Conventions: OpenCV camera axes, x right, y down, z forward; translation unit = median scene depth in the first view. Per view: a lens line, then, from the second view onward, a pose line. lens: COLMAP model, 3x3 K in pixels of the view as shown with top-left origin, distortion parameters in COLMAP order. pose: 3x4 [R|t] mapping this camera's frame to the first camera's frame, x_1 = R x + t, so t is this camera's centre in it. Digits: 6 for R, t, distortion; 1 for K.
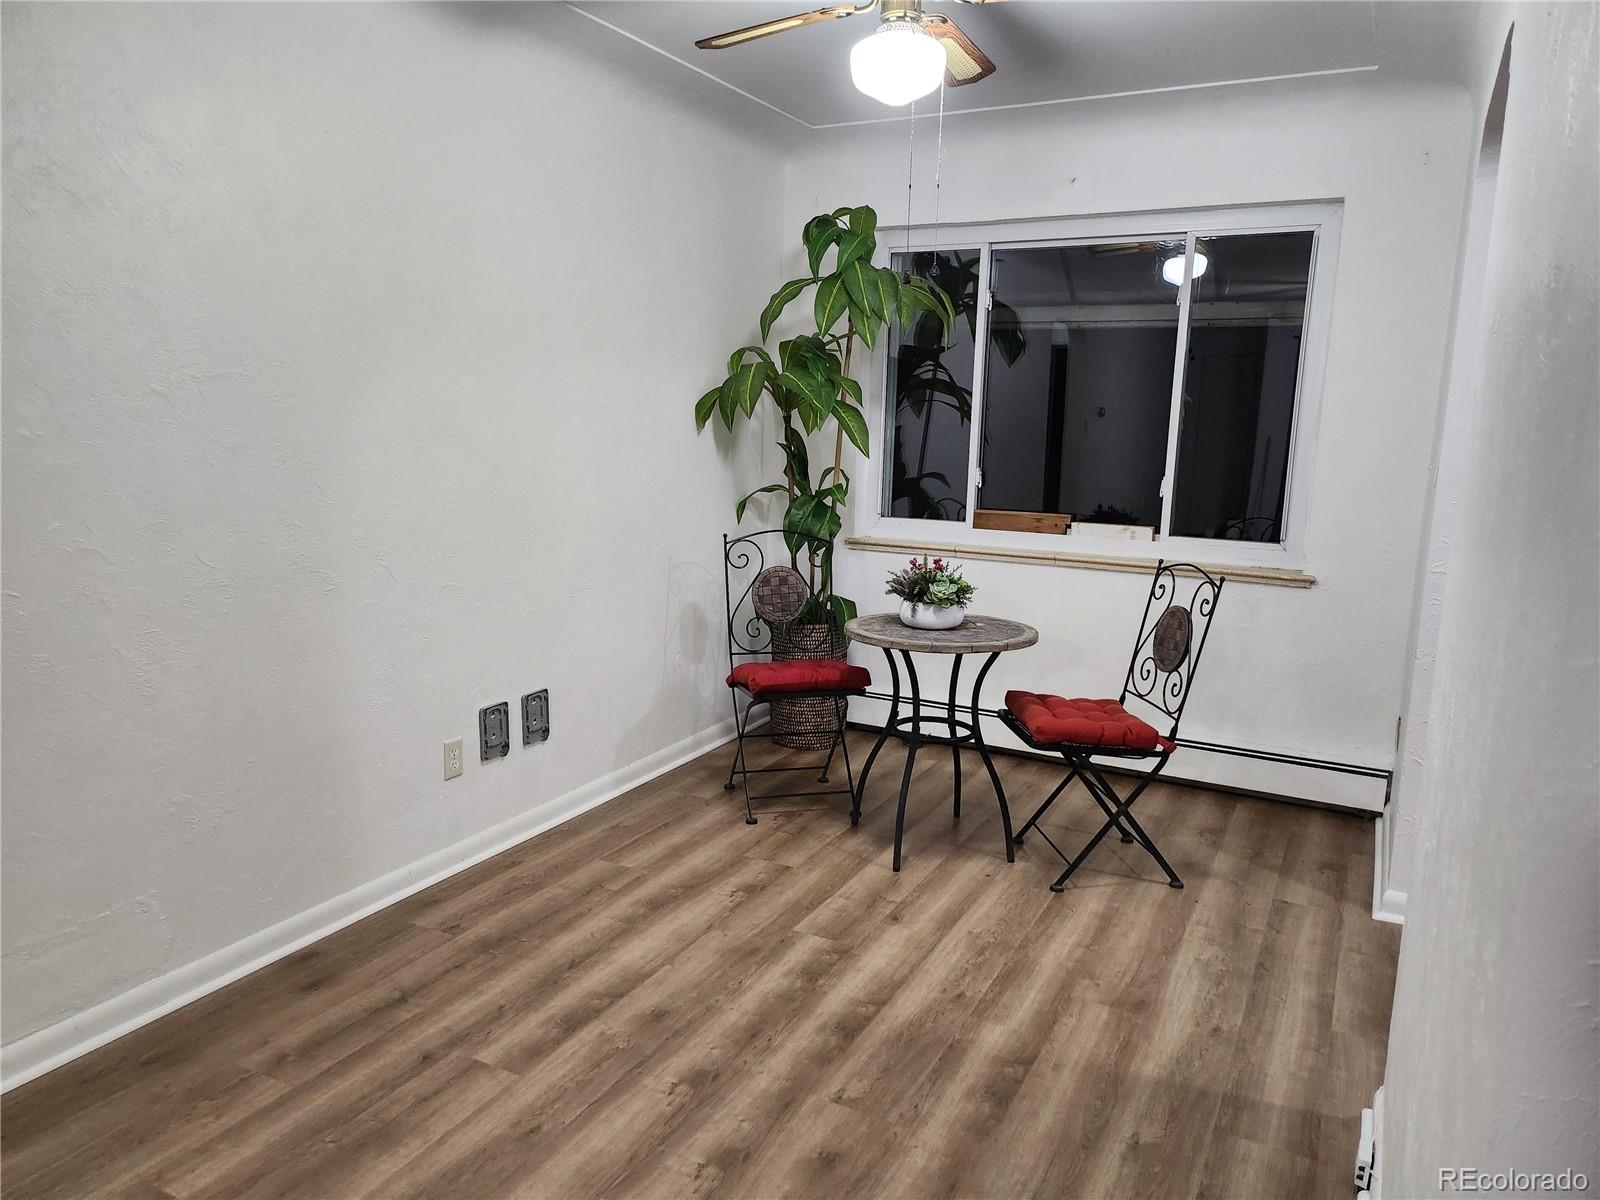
lens RADIAL K [[1112.7, 0, 796.6], [0, 1112.7, 589.5], [0, 0, 1]] dist [0.059698, -0.047181]
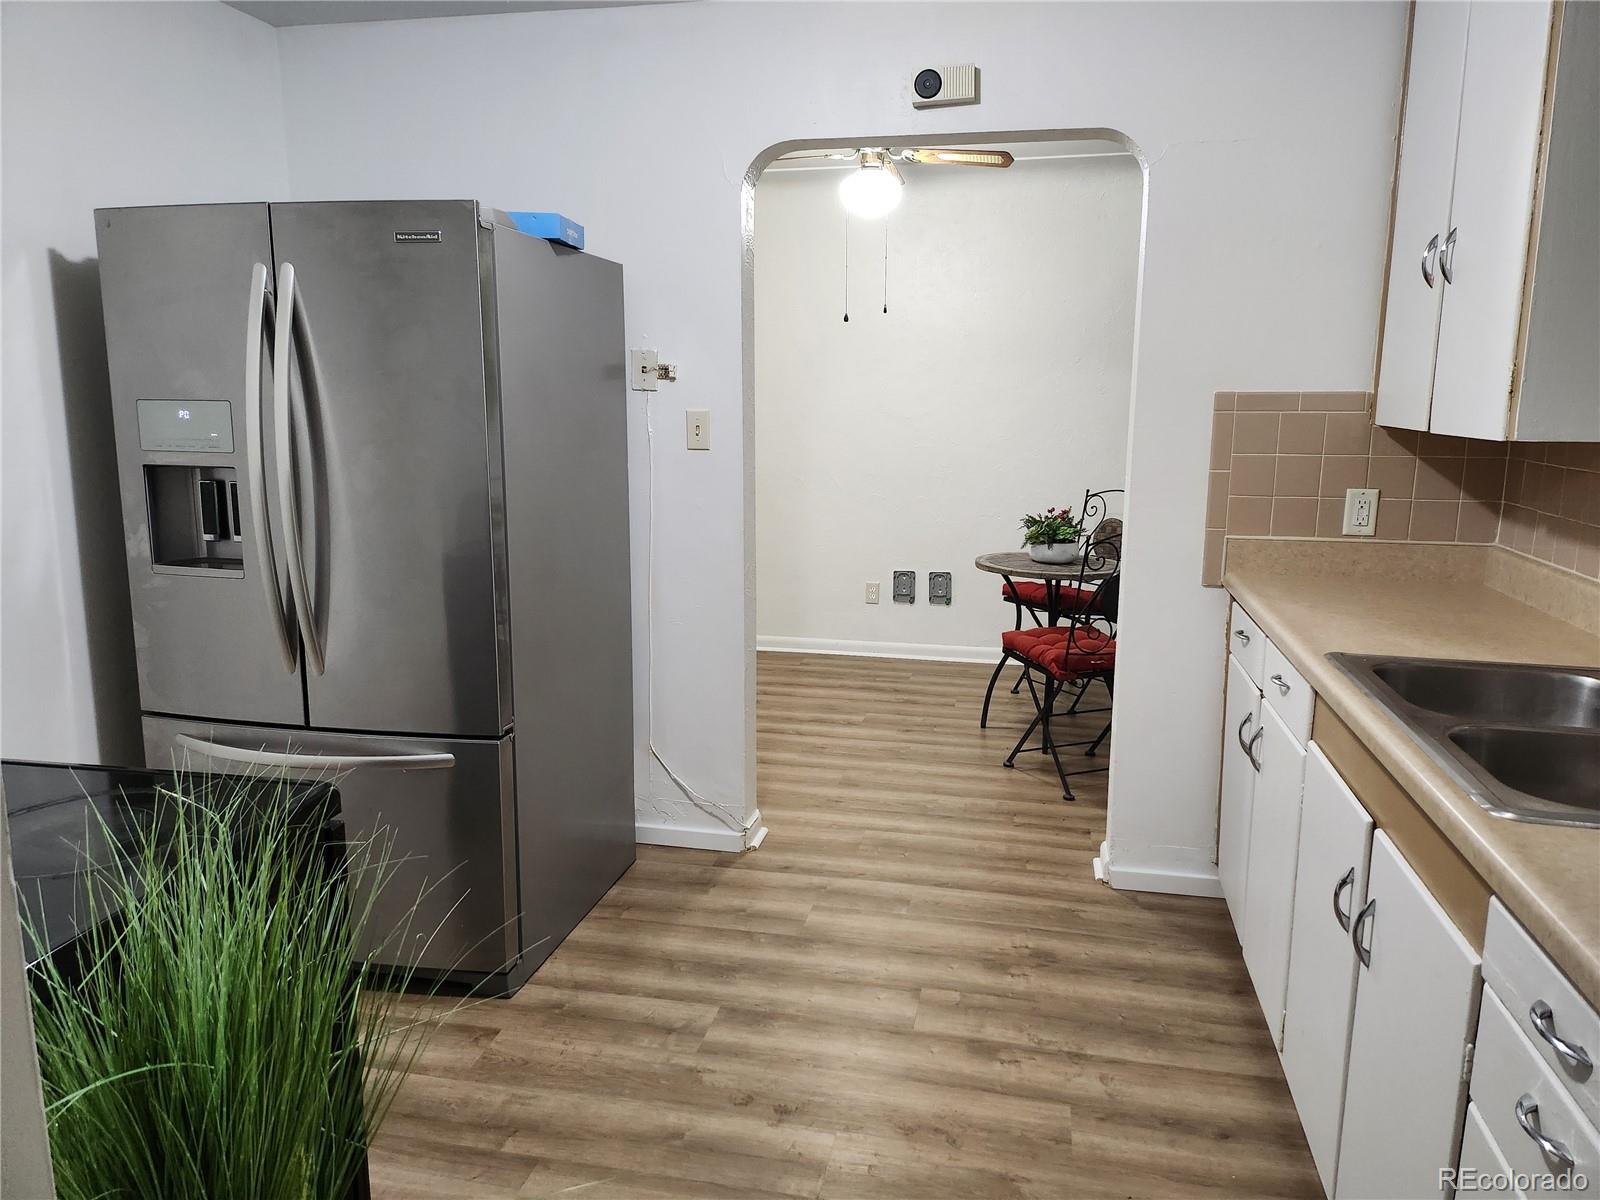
lens RADIAL K [[1112.7, 0, 806.8], [0, 1112.7, 591.9], [0, 0, 1]] dist [0.059698, -0.047181]
pose [[0.275244, 0.156036, -0.948627, 1.238939], [-0.144299, 0.982268, 0.119701, -0.044841], [0.950483, 0.103939, 0.292879, 0.345670]]
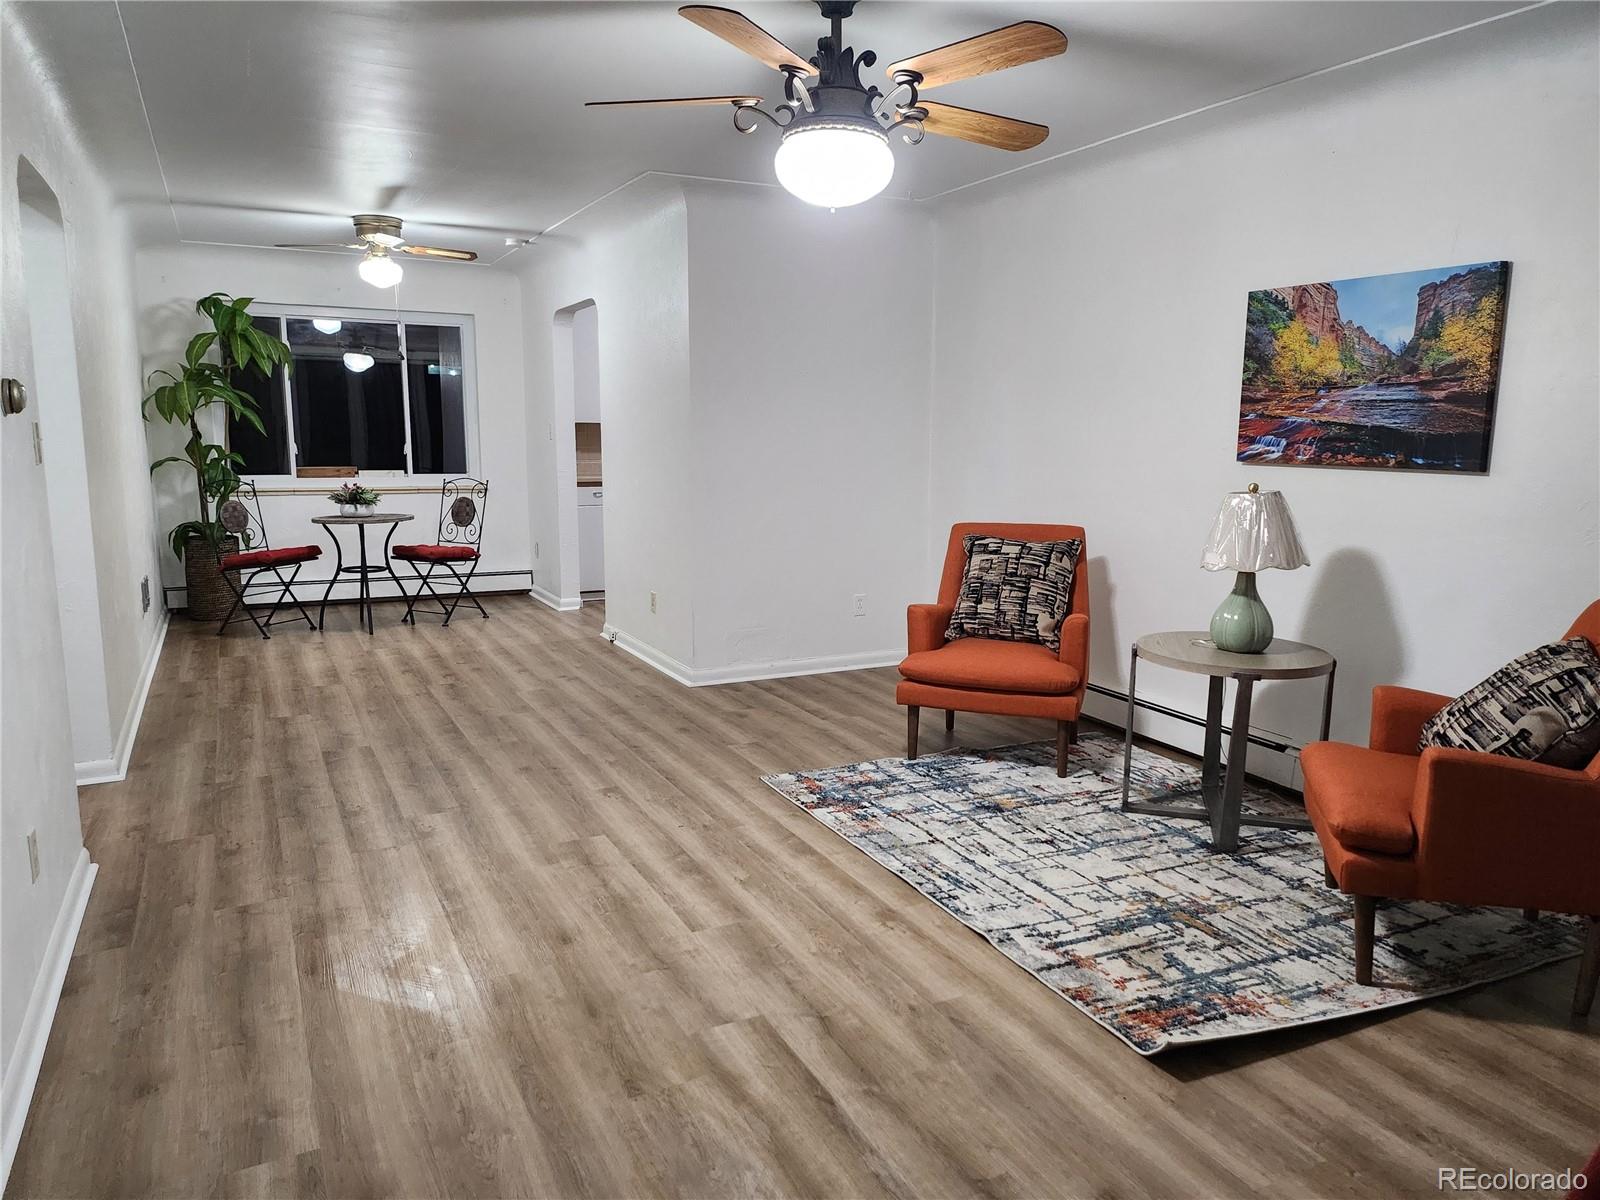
lens RADIAL K [[1112.7, 0, 814.0], [0, 1112.7, 607.1], [0, 0, 1]] dist [0.059698, -0.047181]
pose [[0.568947, -0.149246, 0.808718, -1.049889], [0.135315, 0.986980, 0.086948, 0.125052], [-0.811166, 0.059963, 0.581734, -0.824218]]
